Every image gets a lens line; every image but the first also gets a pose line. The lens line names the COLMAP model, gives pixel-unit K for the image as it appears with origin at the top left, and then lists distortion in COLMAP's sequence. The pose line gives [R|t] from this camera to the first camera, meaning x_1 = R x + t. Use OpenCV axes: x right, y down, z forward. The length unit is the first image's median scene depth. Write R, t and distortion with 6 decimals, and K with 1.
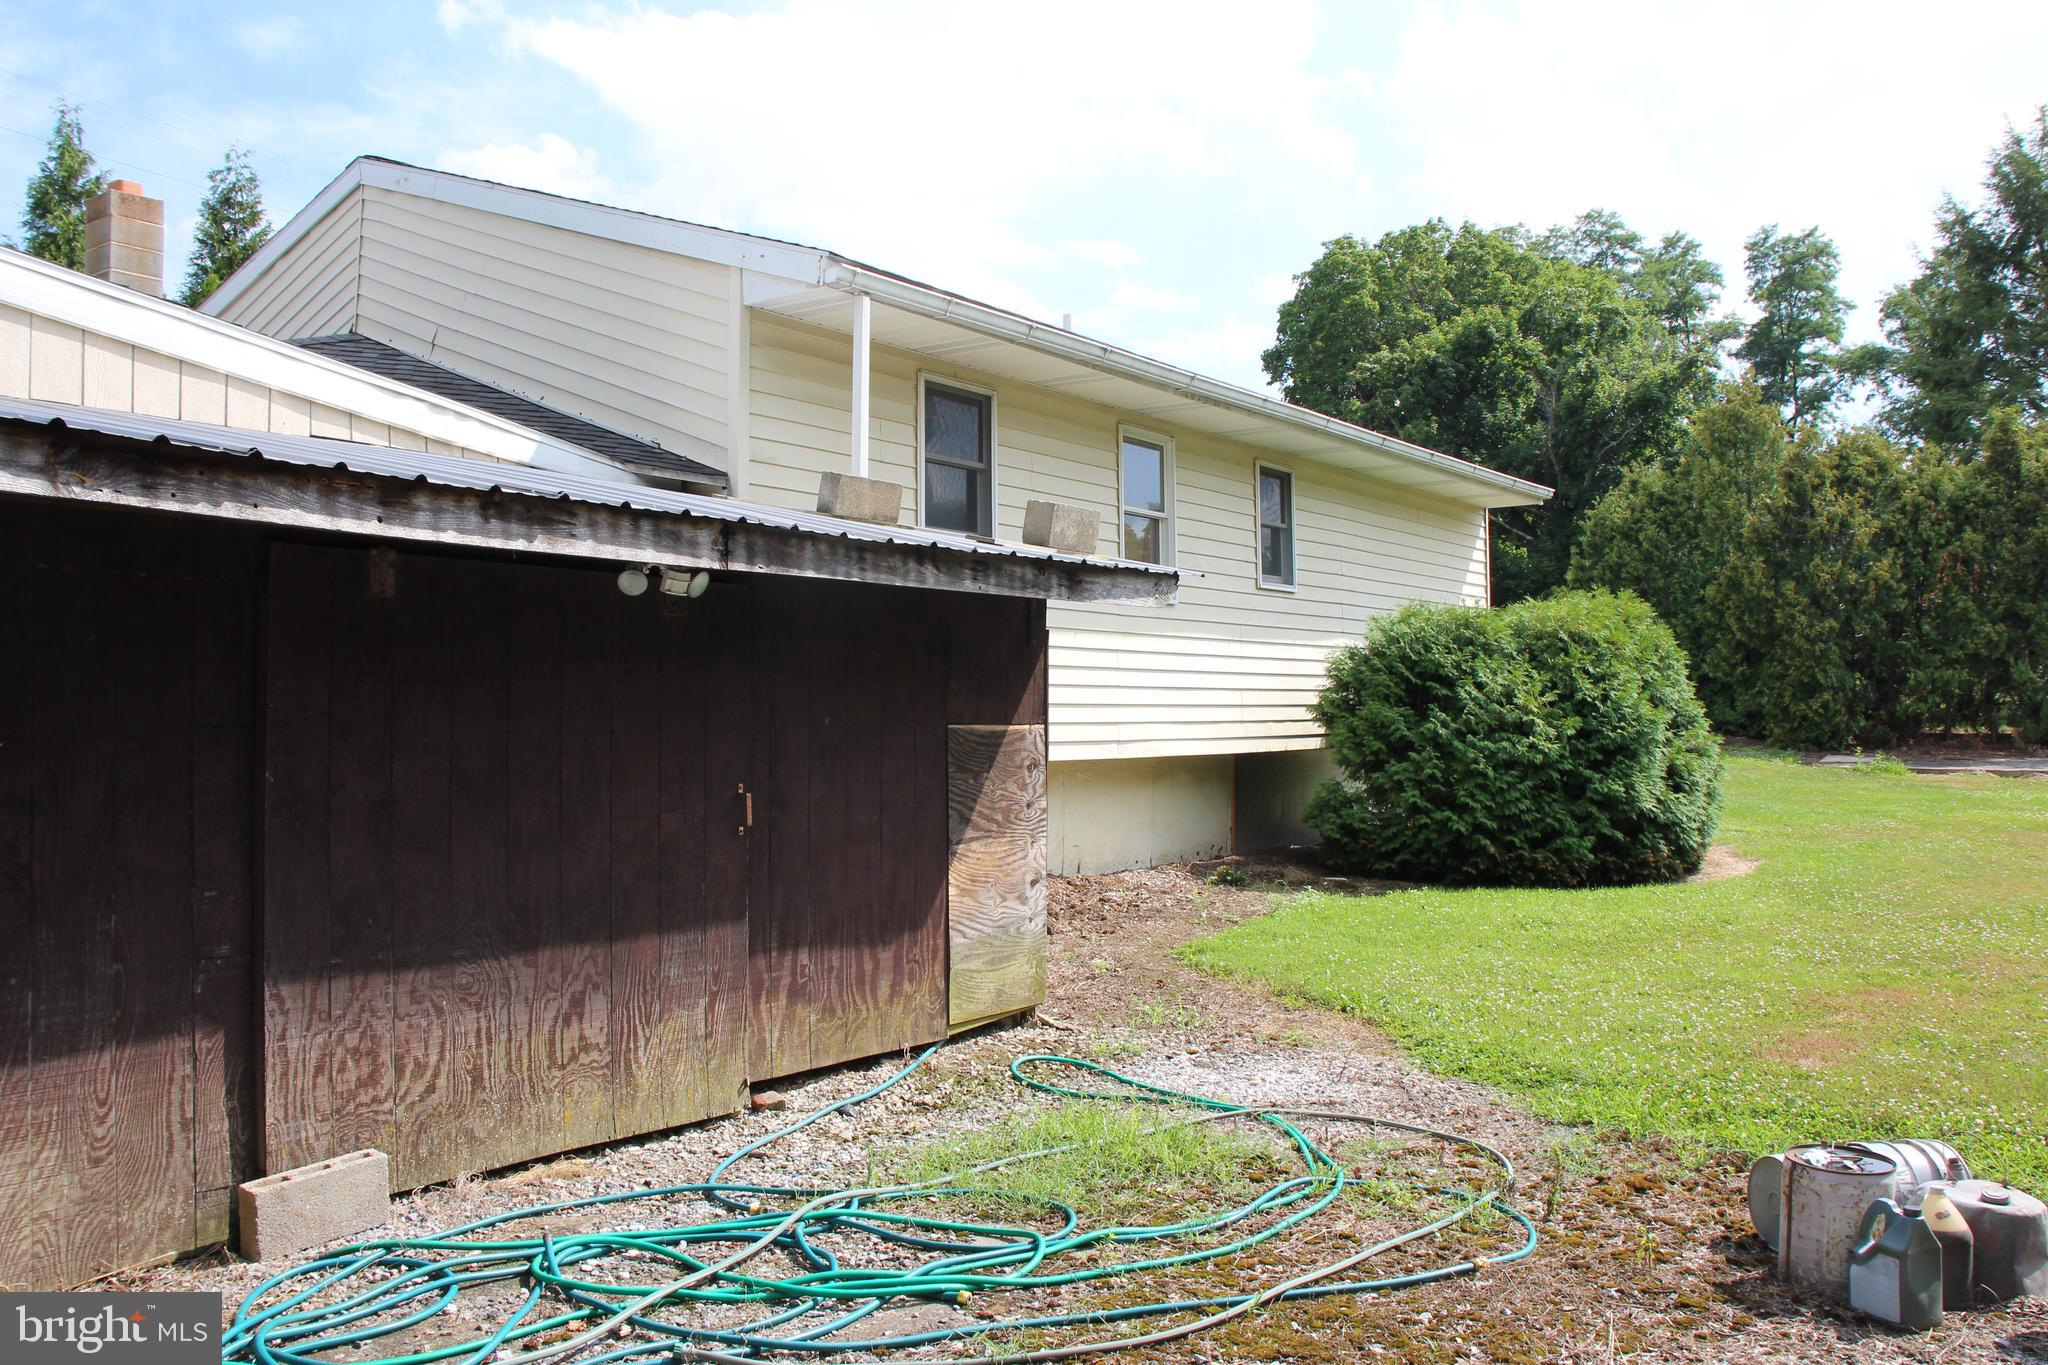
lens RADIAL K [[1686.0, 0, 1025.9], [0, 1686.0, 661.6], [0, 0, 1]] dist [-0.177377, 0.155999]
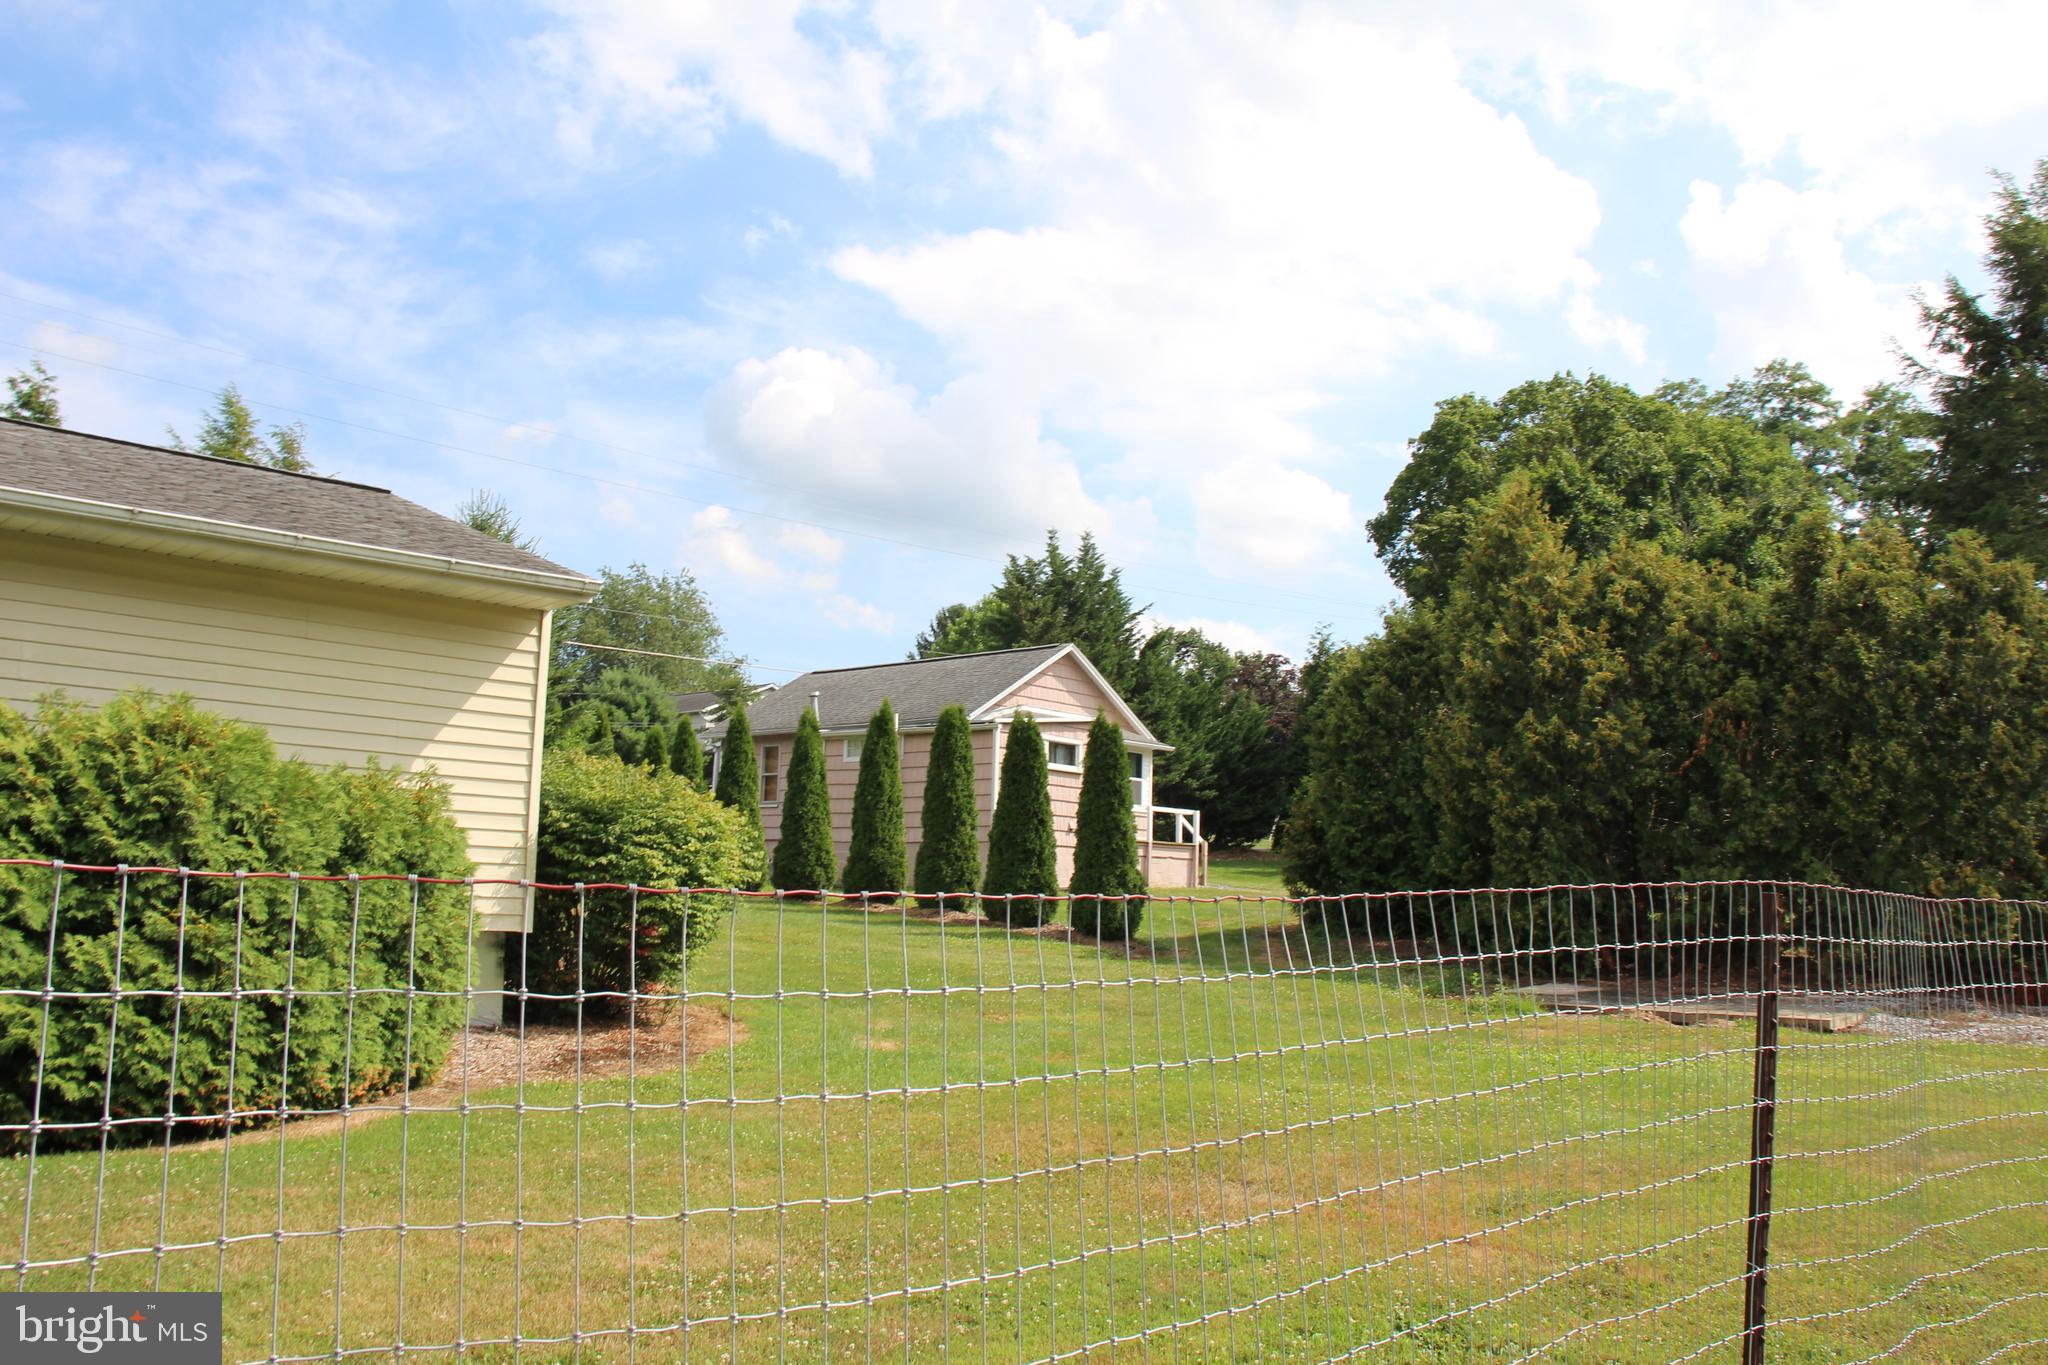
lens RADIAL K [[1686.0, 0, 1025.9], [0, 1686.0, 661.6], [0, 0, 1]] dist [-0.177377, 0.155999]
pose [[0.980829, 0.000600, -0.194867, 0.599902], [-0.023250, 0.993212, -0.113968, 0.005896], [0.193476, 0.116314, 0.974186, 0.323065]]
